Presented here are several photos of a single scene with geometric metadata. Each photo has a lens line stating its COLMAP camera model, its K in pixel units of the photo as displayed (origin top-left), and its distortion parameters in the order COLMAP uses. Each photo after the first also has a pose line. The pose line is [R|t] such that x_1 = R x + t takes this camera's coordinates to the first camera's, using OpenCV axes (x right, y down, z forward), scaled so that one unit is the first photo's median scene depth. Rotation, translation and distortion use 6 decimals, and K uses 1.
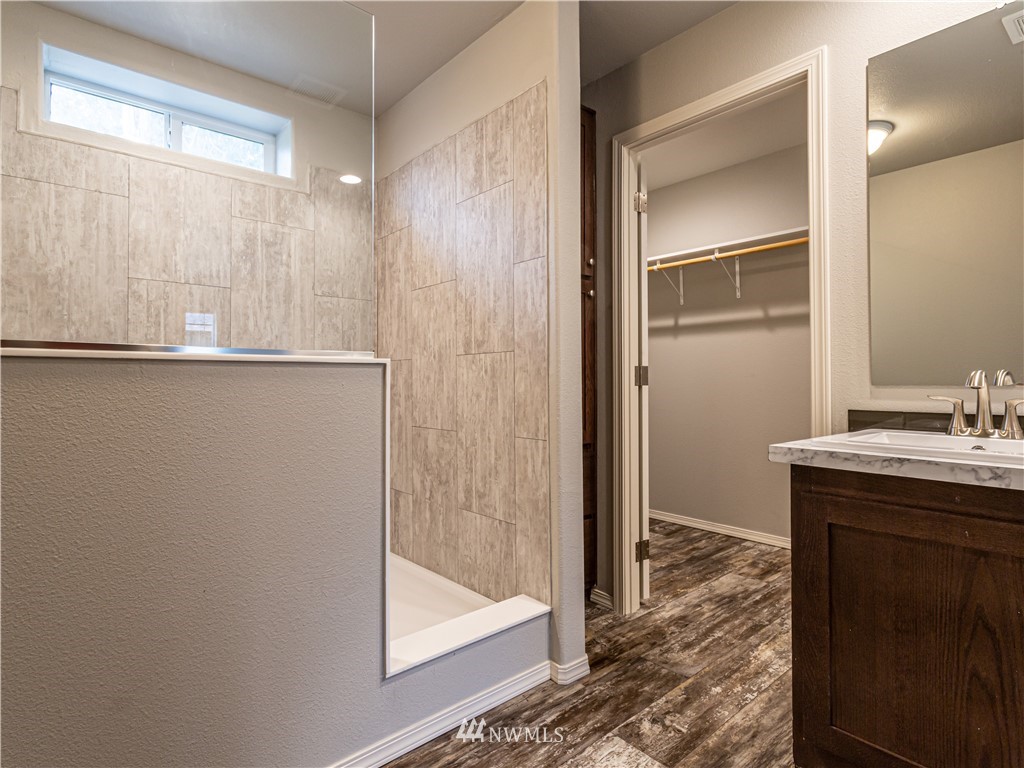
lens RADIAL K [[555.1, 0, 519.8], [0, 555.1, 371.5], [0, 0, 1]] dist [-0.000732, 0.001774]
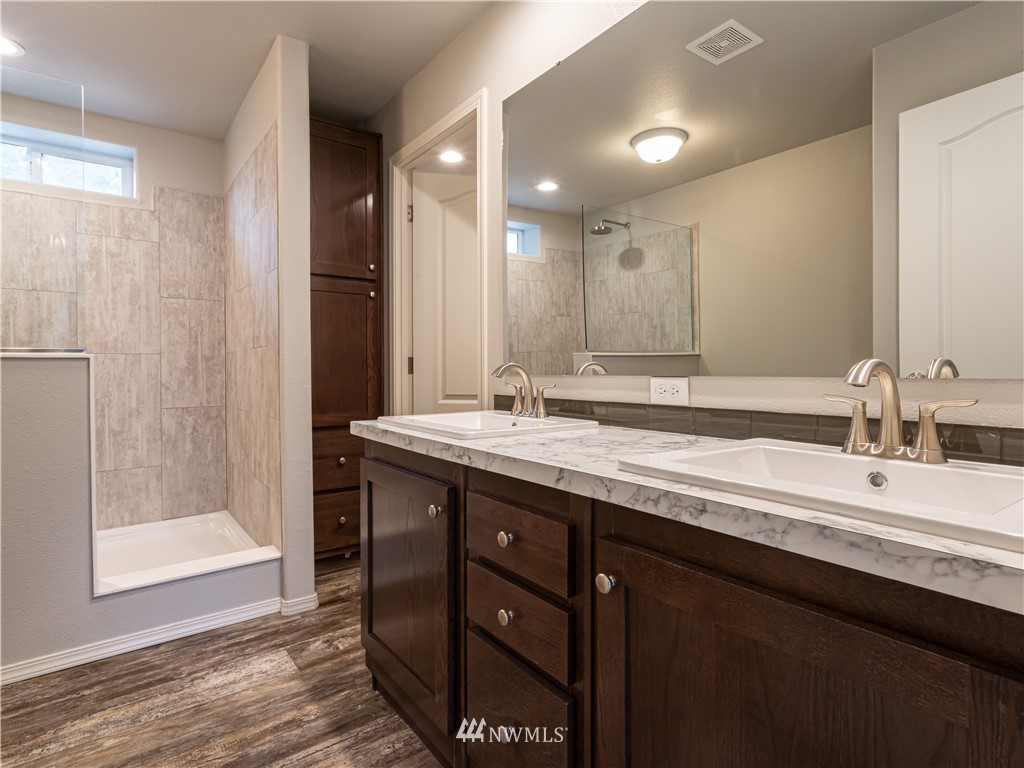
lens RADIAL K [[555.1, 0, 519.8], [0, 555.1, 371.5], [0, 0, 1]] dist [-0.000732, 0.001774]
pose [[0.997949, -0.000745, -0.064017, 0.515041], [0.002253, 0.999722, 0.023479, -0.006529], [0.063982, -0.023575, 0.997673, -0.143081]]
